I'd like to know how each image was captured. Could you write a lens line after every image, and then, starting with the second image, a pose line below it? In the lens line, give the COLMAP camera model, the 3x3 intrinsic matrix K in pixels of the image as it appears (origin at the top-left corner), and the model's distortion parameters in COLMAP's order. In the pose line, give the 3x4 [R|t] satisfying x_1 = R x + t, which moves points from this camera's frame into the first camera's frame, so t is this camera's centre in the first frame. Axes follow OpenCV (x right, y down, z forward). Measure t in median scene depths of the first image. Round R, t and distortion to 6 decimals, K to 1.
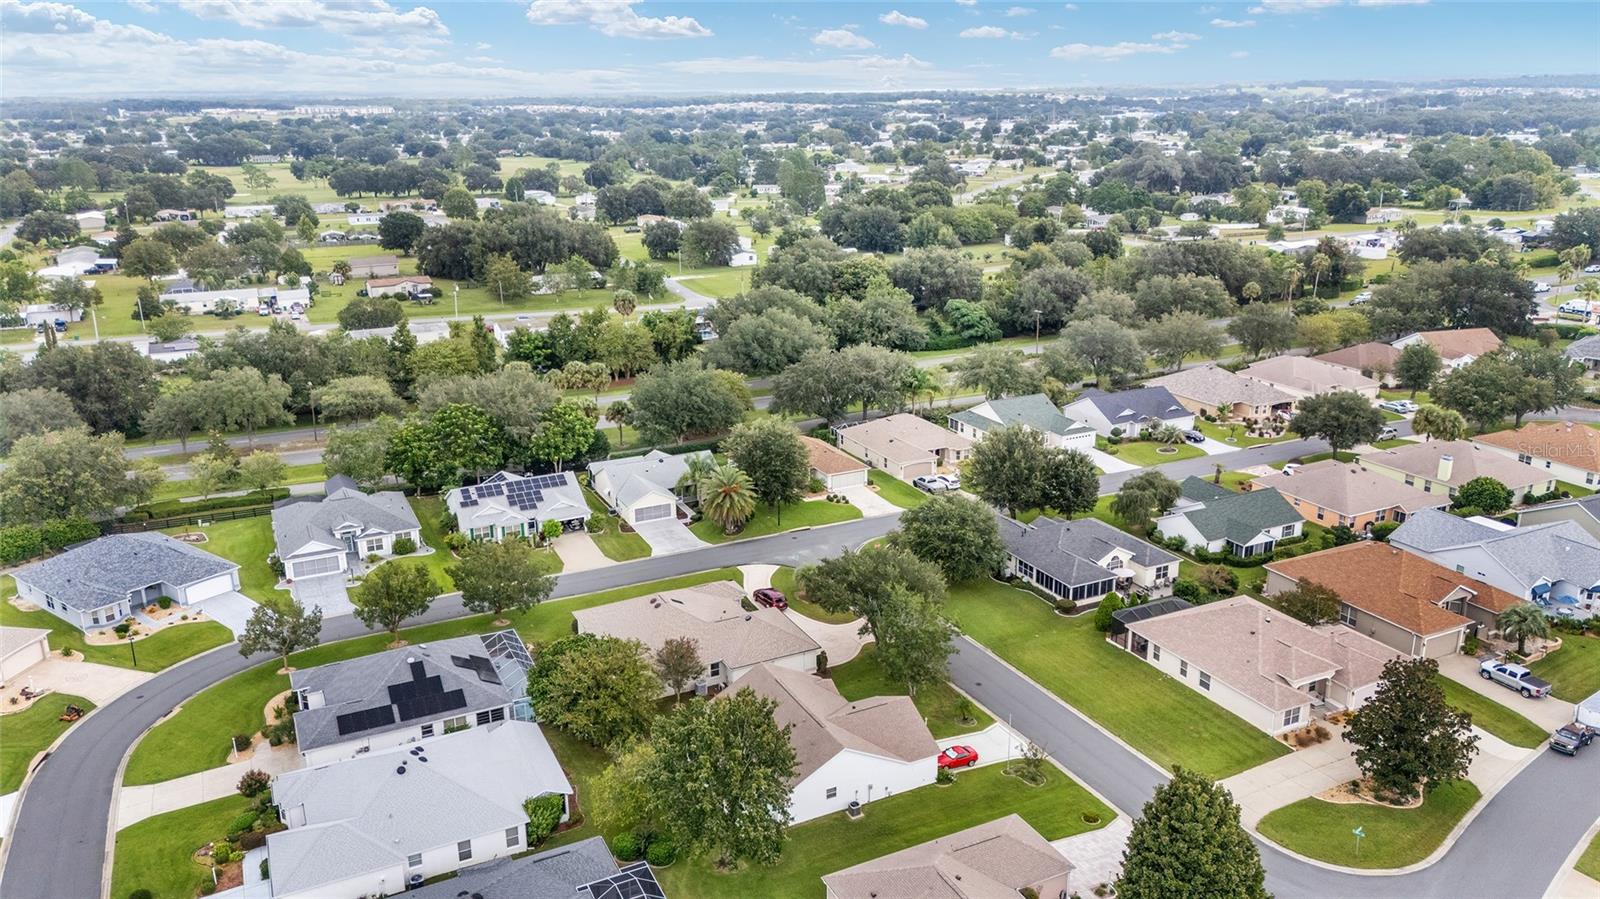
lens RADIAL K [[1193.0, 0, 800.0], [0, 1193.0, 449.5], [0, 0, 1]] dist [0.087589, -0.101825]
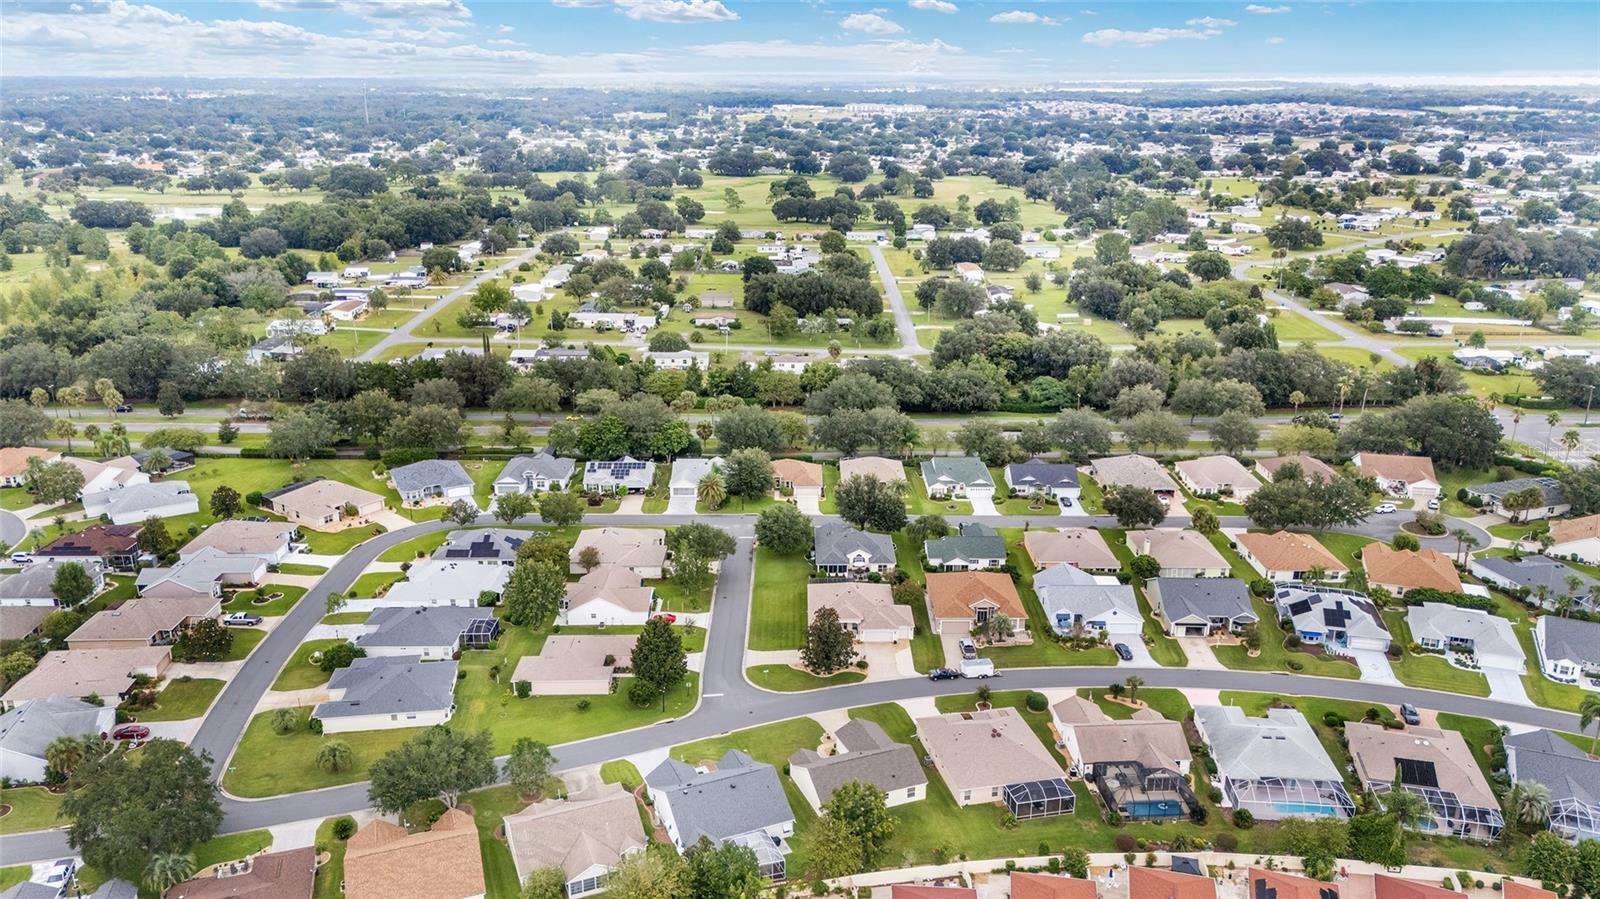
lens RADIAL K [[1193.0, 0, 800.0], [0, 1193.0, 449.5], [0, 0, 1]] dist [0.087589, -0.101825]
pose [[0.901779, 0.146038, -0.406778, 0.718898], [-0.140121, 0.989135, 0.044479, -0.108355], [0.408854, 0.016888, 0.912444, -0.541117]]
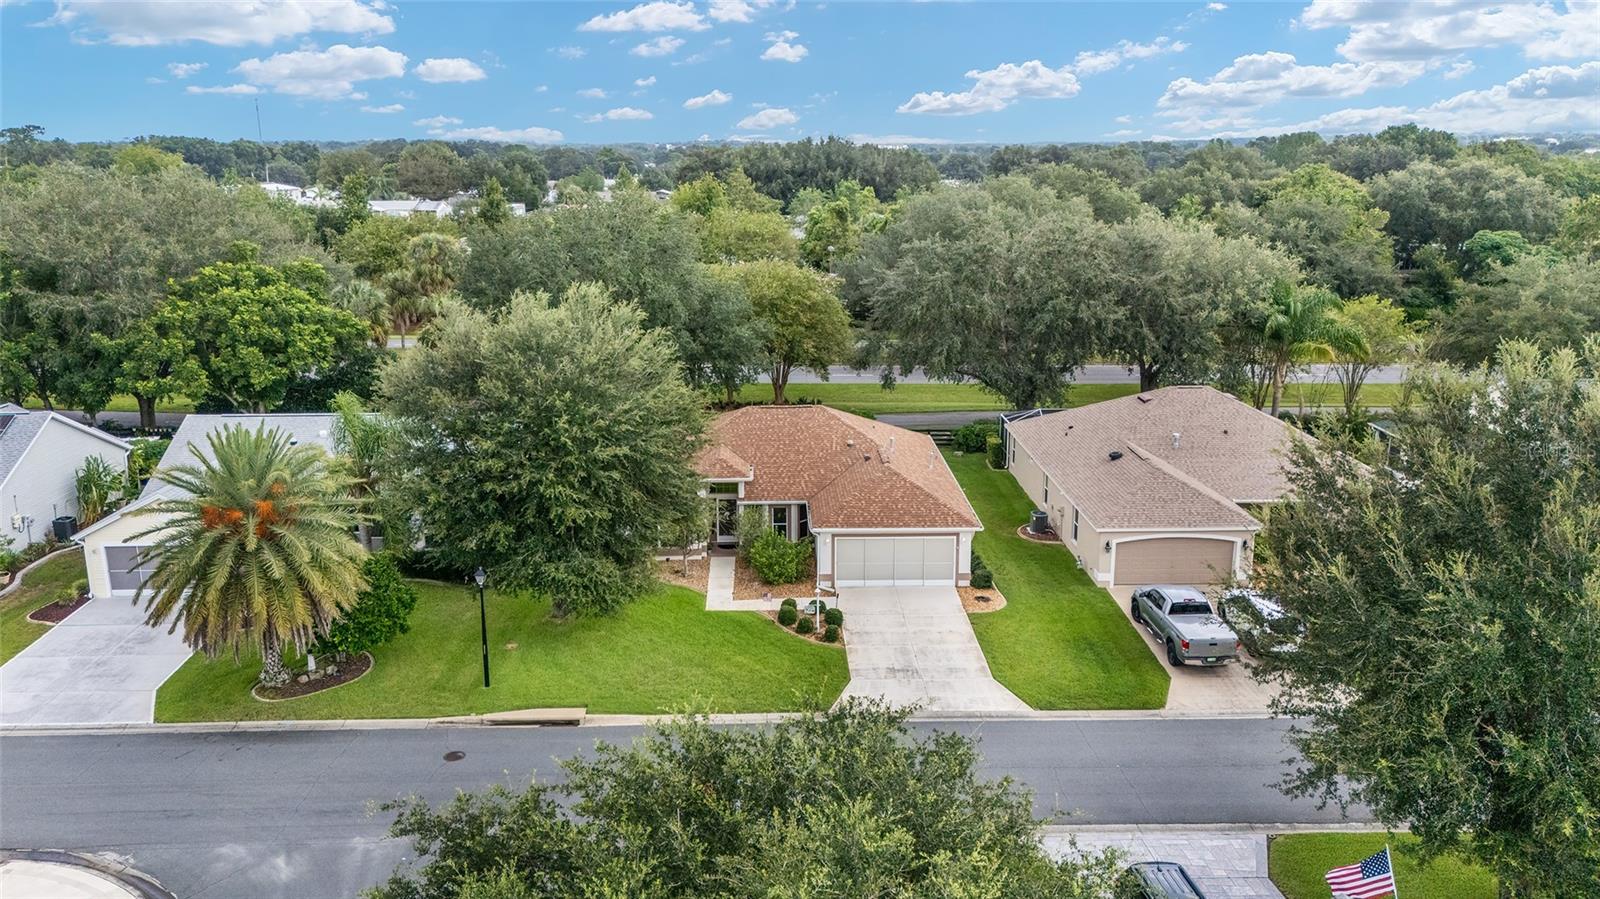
lens RADIAL K [[1227.8, 0, 780.3], [0, 1227.8, 454.7], [0, 0, 1]] dist [0.034884, -0.002227]
pose [[0.906528, 0.109325, -0.407744, 0.137157], [-0.127539, 0.991676, -0.017665, 0.009655], [0.402419, 0.068017, 0.912925, 0.733123]]
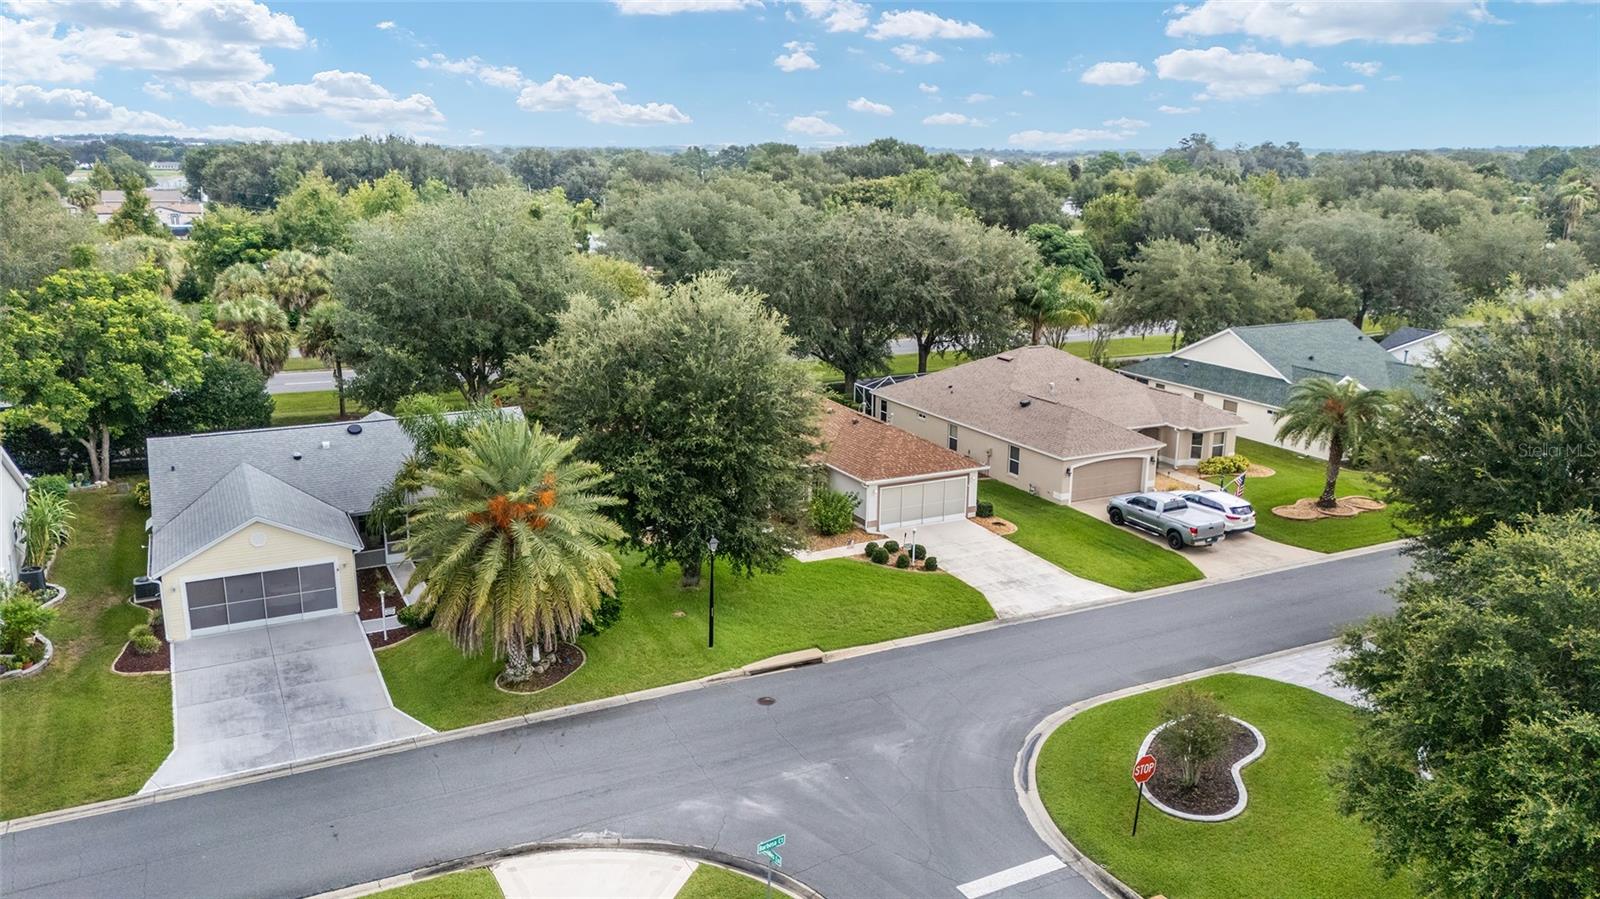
lens RADIAL K [[1193.0, 0, 800.0], [0, 1193.0, 449.5], [0, 0, 1]] dist [0.087589, -0.101825]
pose [[0.999551, 0.016010, 0.025309, -0.004210], [-0.014704, 0.998592, -0.050966, 0.029733], [-0.026089, 0.050571, 0.998380, 0.675372]]
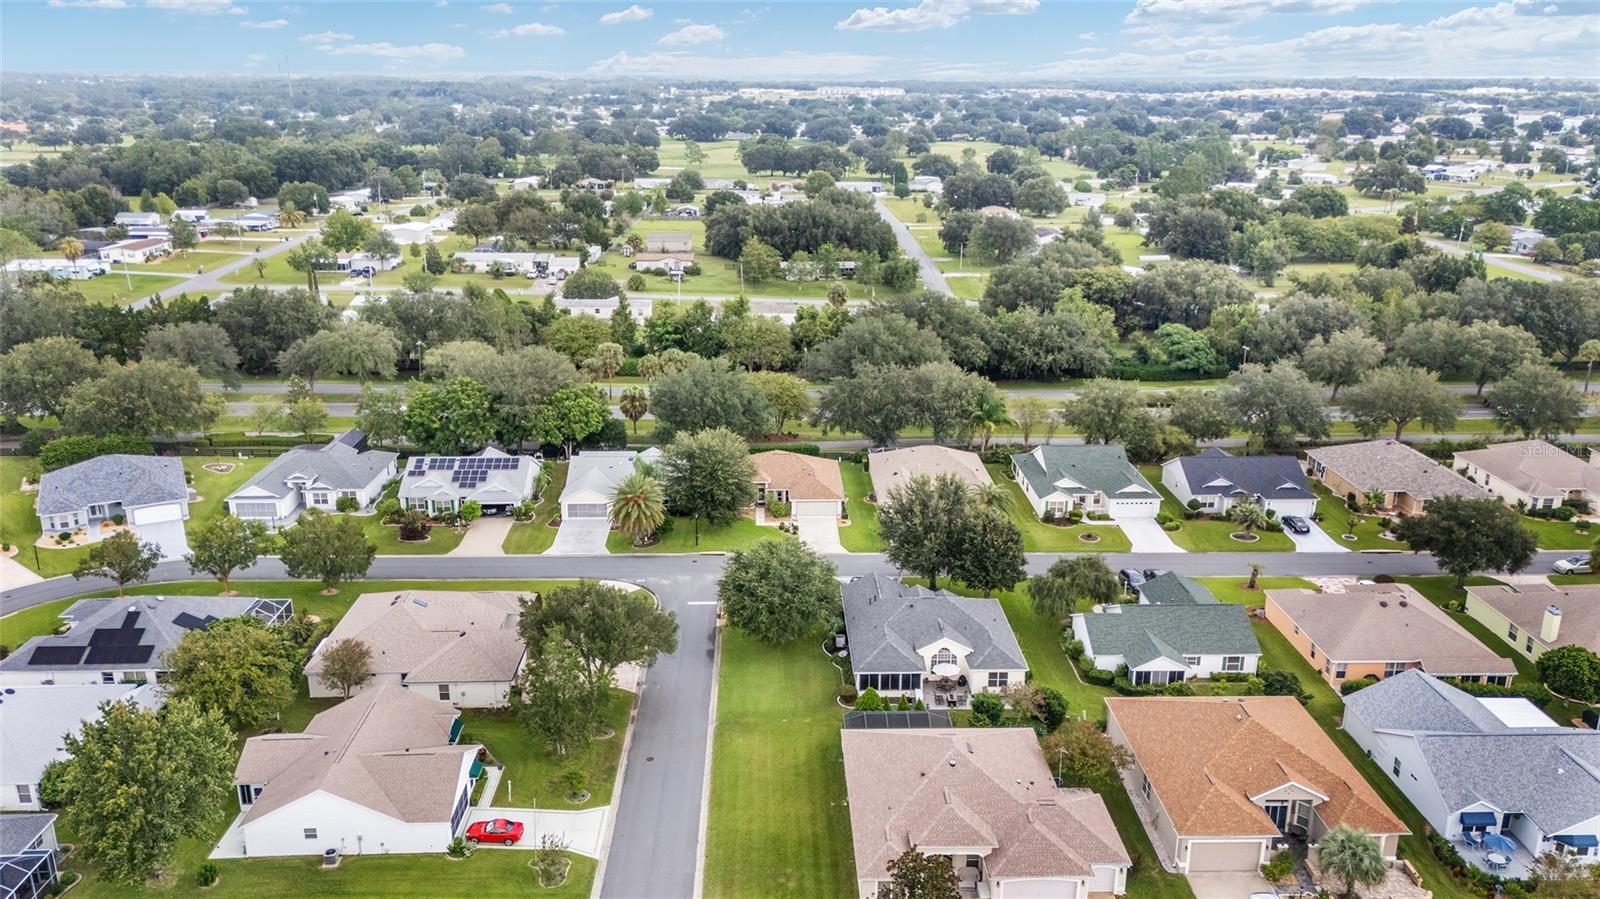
lens RADIAL K [[1211.2, 0, 790.9], [0, 1211.2, 457.1], [0, 0, 1]] dist [0.088634, -0.101132]
pose [[0.909671, 0.140345, -0.390900, 0.385982], [-0.134878, 0.989990, 0.041560, -0.050563], [0.392820, 0.014918, 0.919495, 0.150255]]
